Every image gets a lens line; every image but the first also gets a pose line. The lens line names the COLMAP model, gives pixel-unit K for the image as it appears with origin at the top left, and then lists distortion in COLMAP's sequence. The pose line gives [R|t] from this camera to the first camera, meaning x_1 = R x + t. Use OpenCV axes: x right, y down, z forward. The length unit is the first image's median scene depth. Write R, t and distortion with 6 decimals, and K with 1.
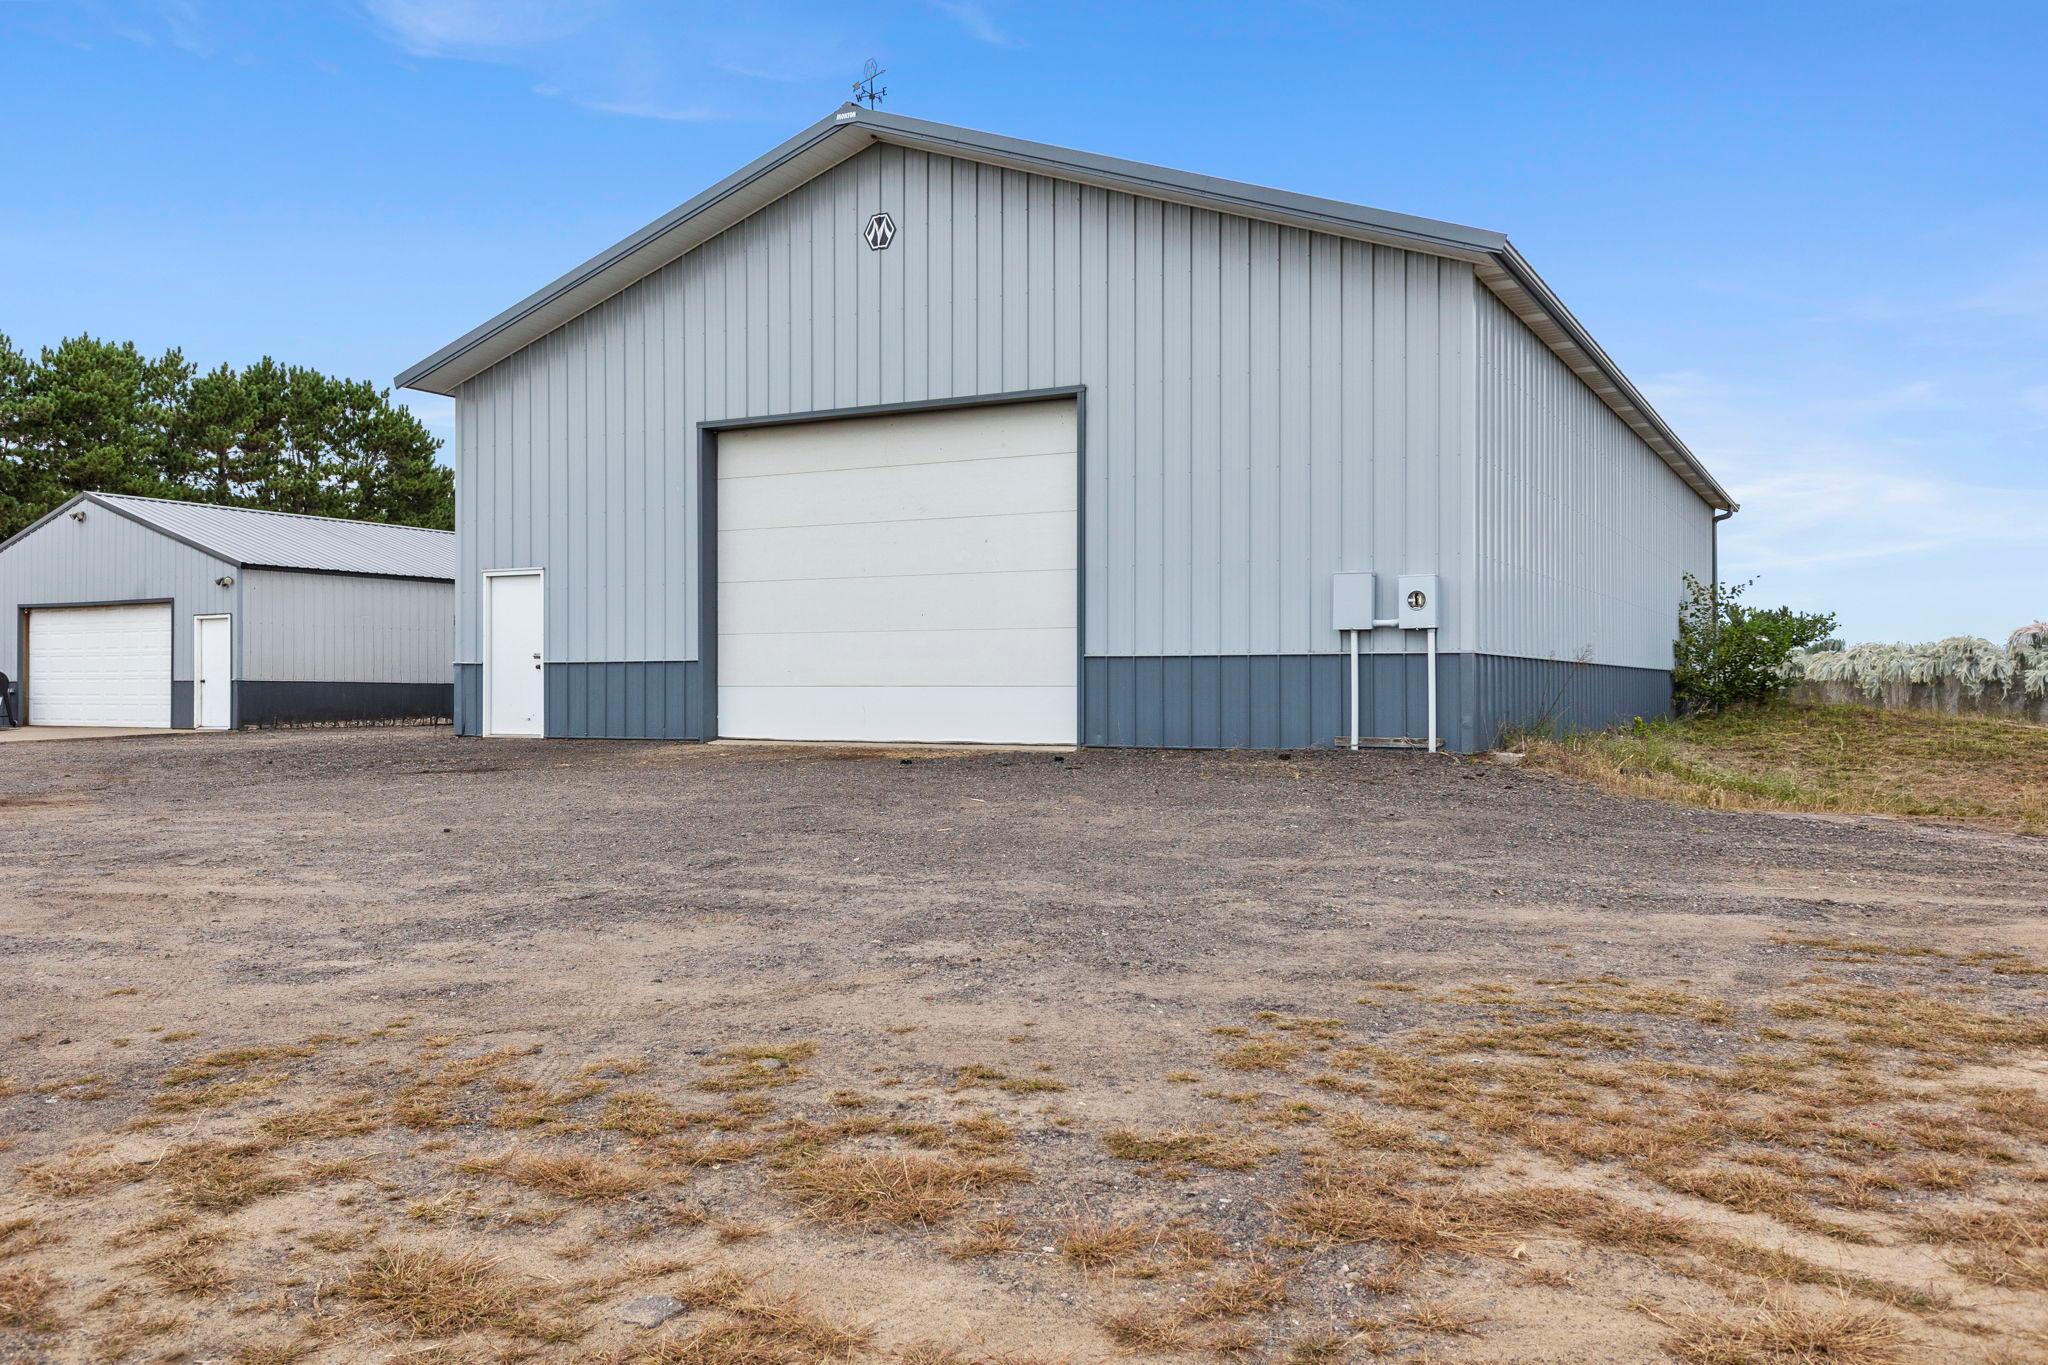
lens RADIAL K [[1618.5, 0, 1017.6], [0, 1618.5, 689.5], [0, 0, 1]] dist [0.024757, -0.006243]
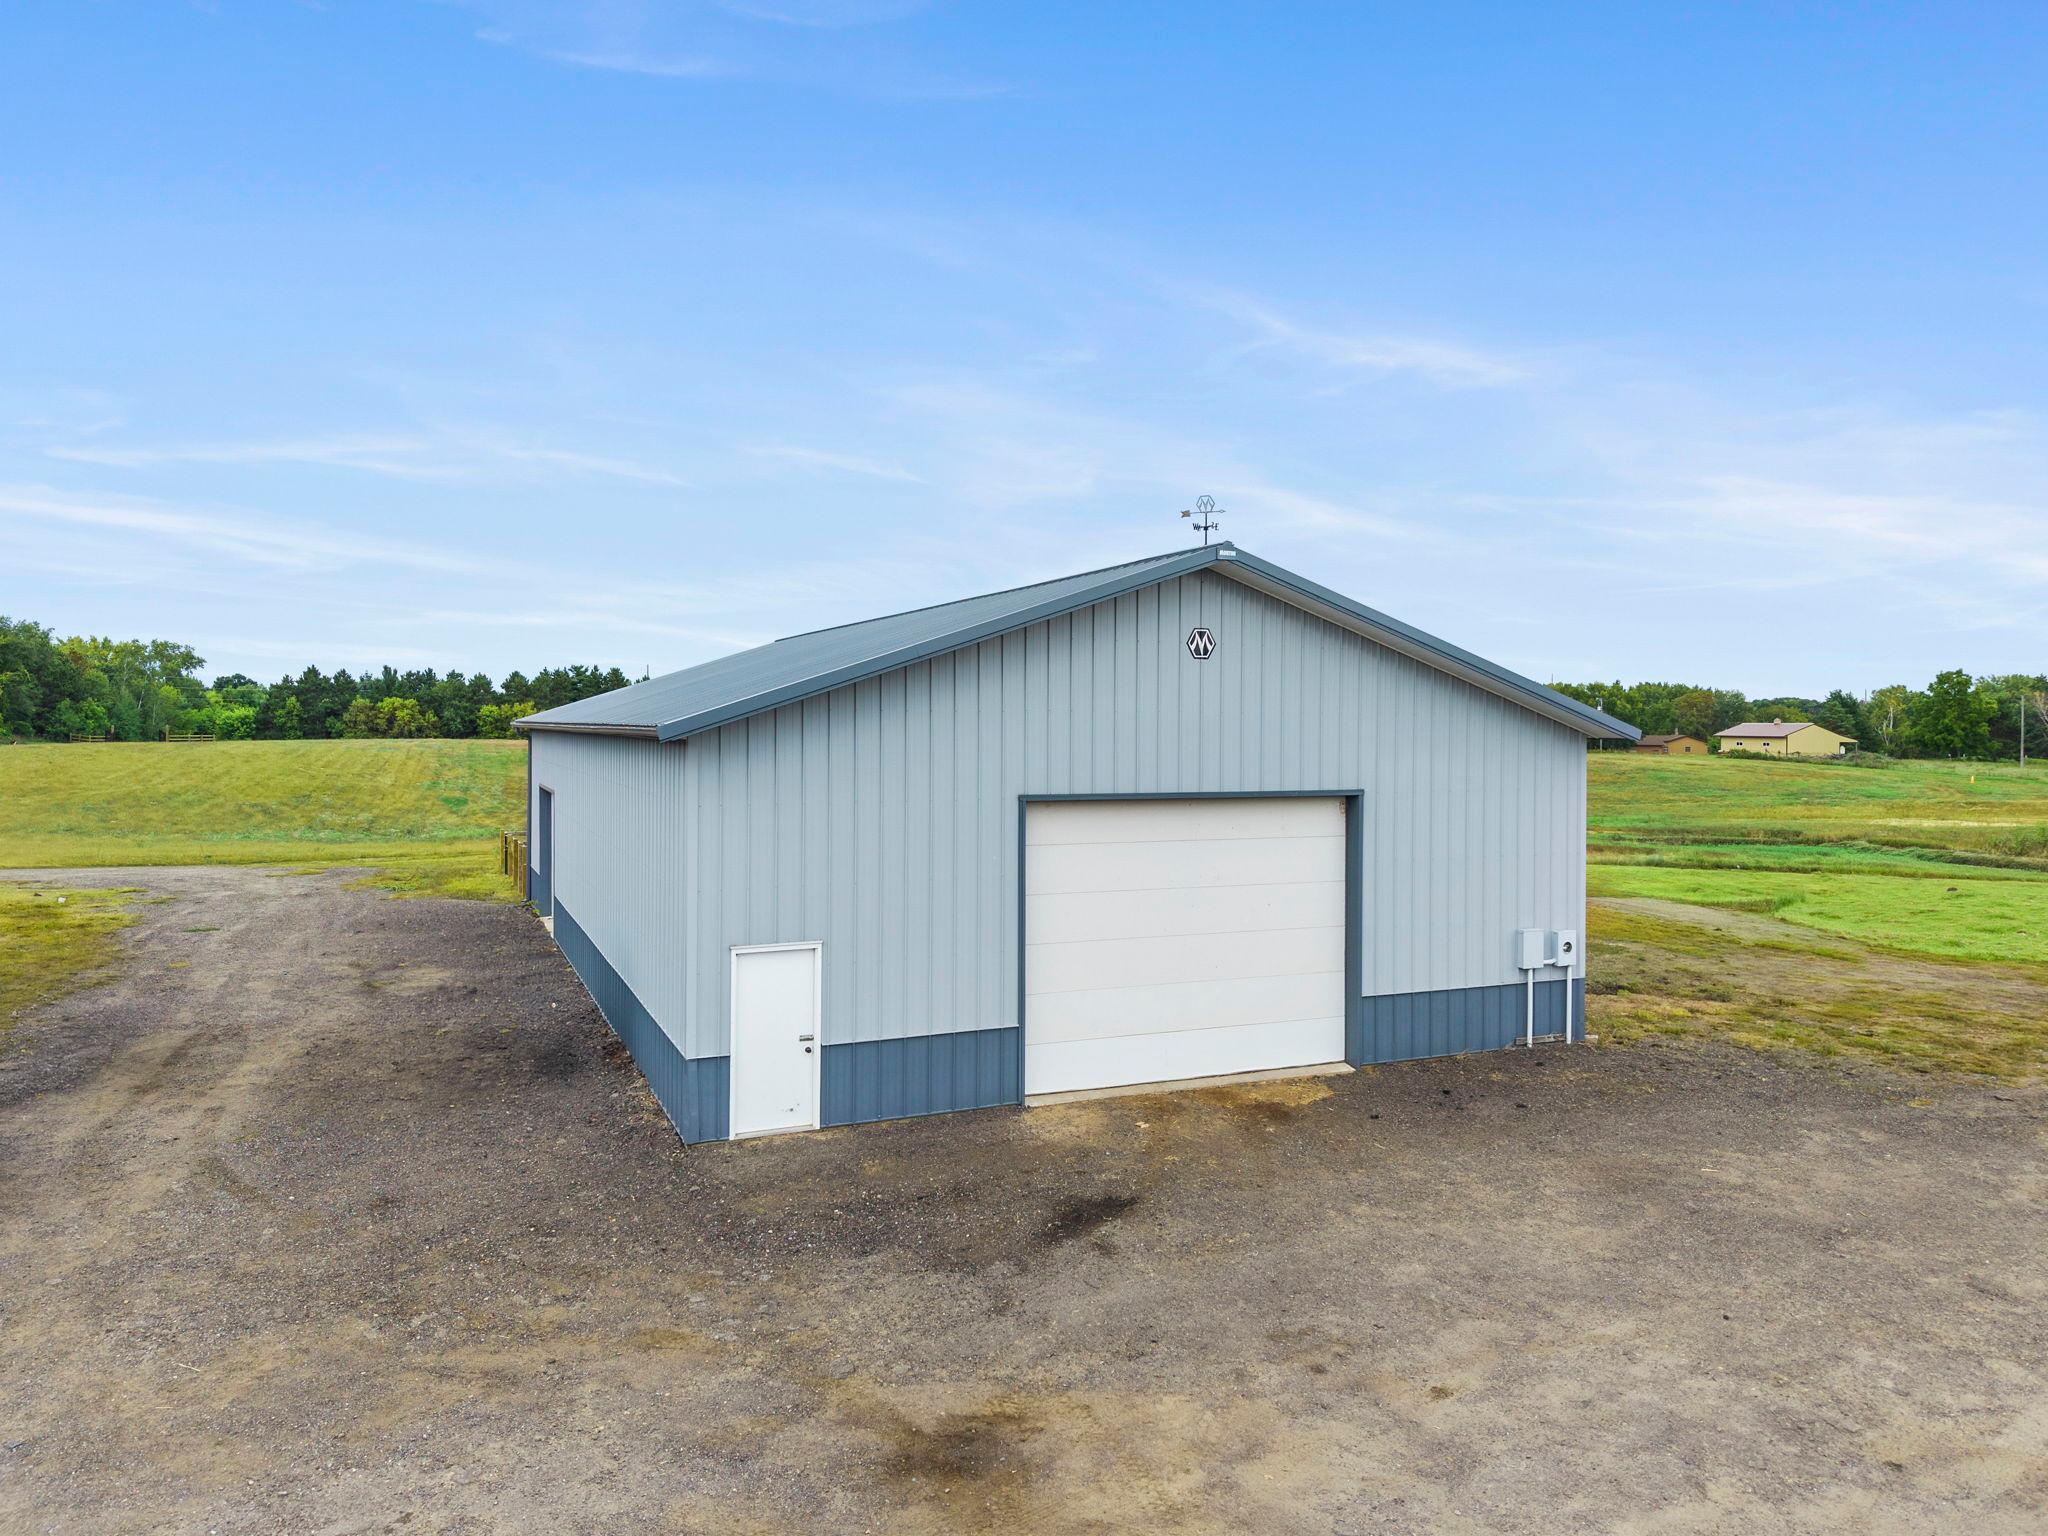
lens RADIAL K [[1387.3, 0, 1023.3], [0, 1387.3, 738.3], [0, 0, 1]] dist [0.028579, -0.022542]
pose [[0.613924, -0.007559, 0.789329, -0.884984], [-0.004813, 0.999900, 0.013319, -0.212135], [-0.789351, -0.011976, 0.613826, 0.458086]]
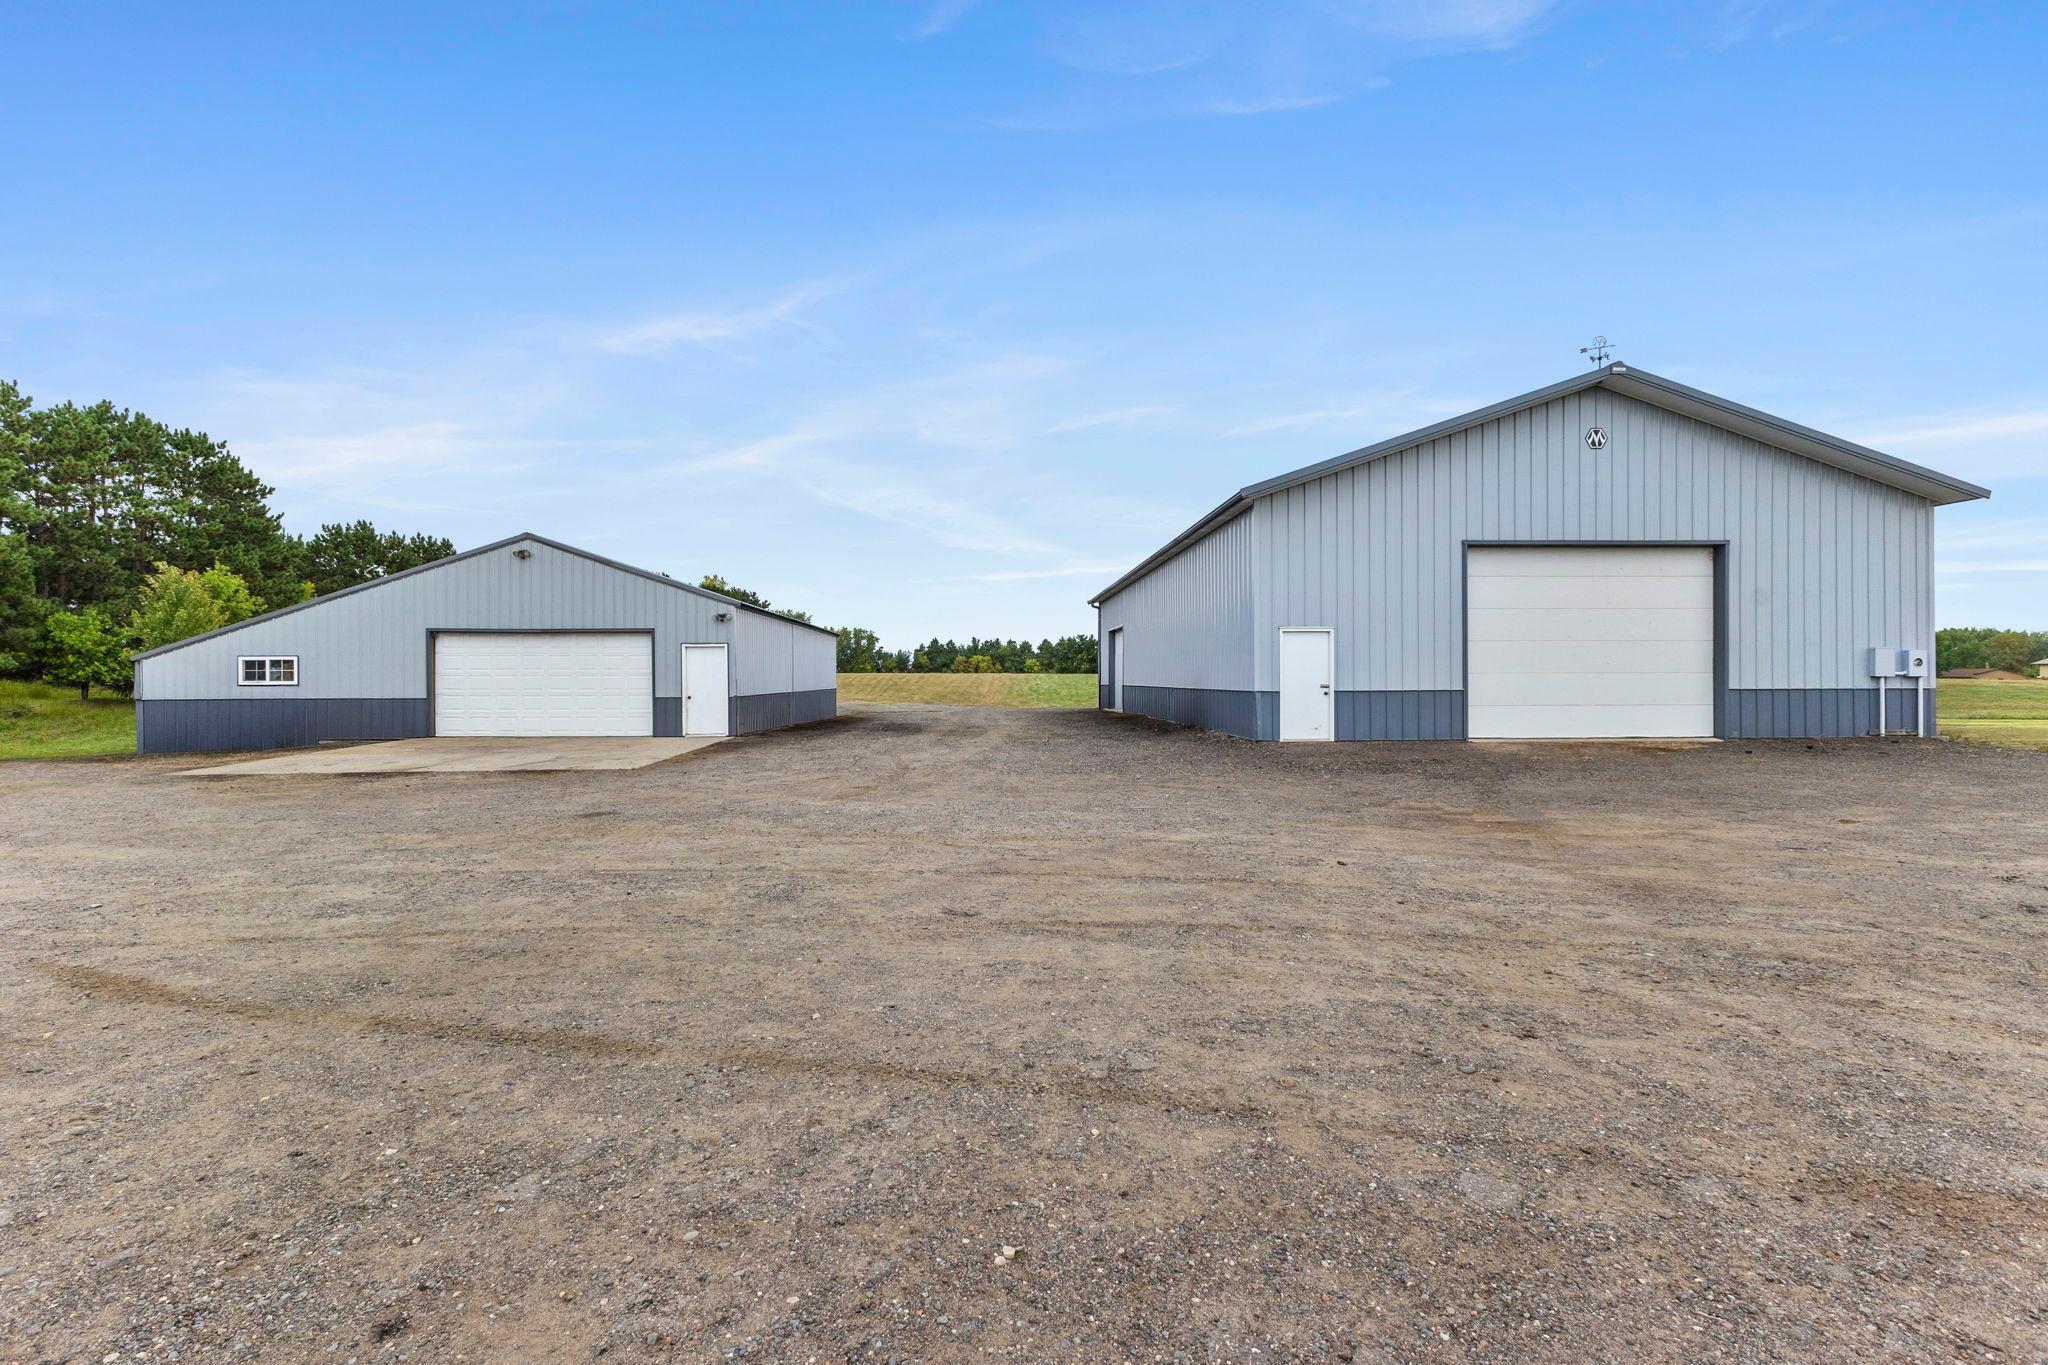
lens RADIAL K [[910.5, 0, 1022.5], [0, 910.5, 678.3], [0, 0, 1]] dist [0.014102, 0.000895]
pose [[0.856258, -0.002257, 0.516543, -1.025431], [0.002701, 0.999996, -0.000108, -0.030070], [-0.516541, 0.001488, 0.856261, 0.455757]]
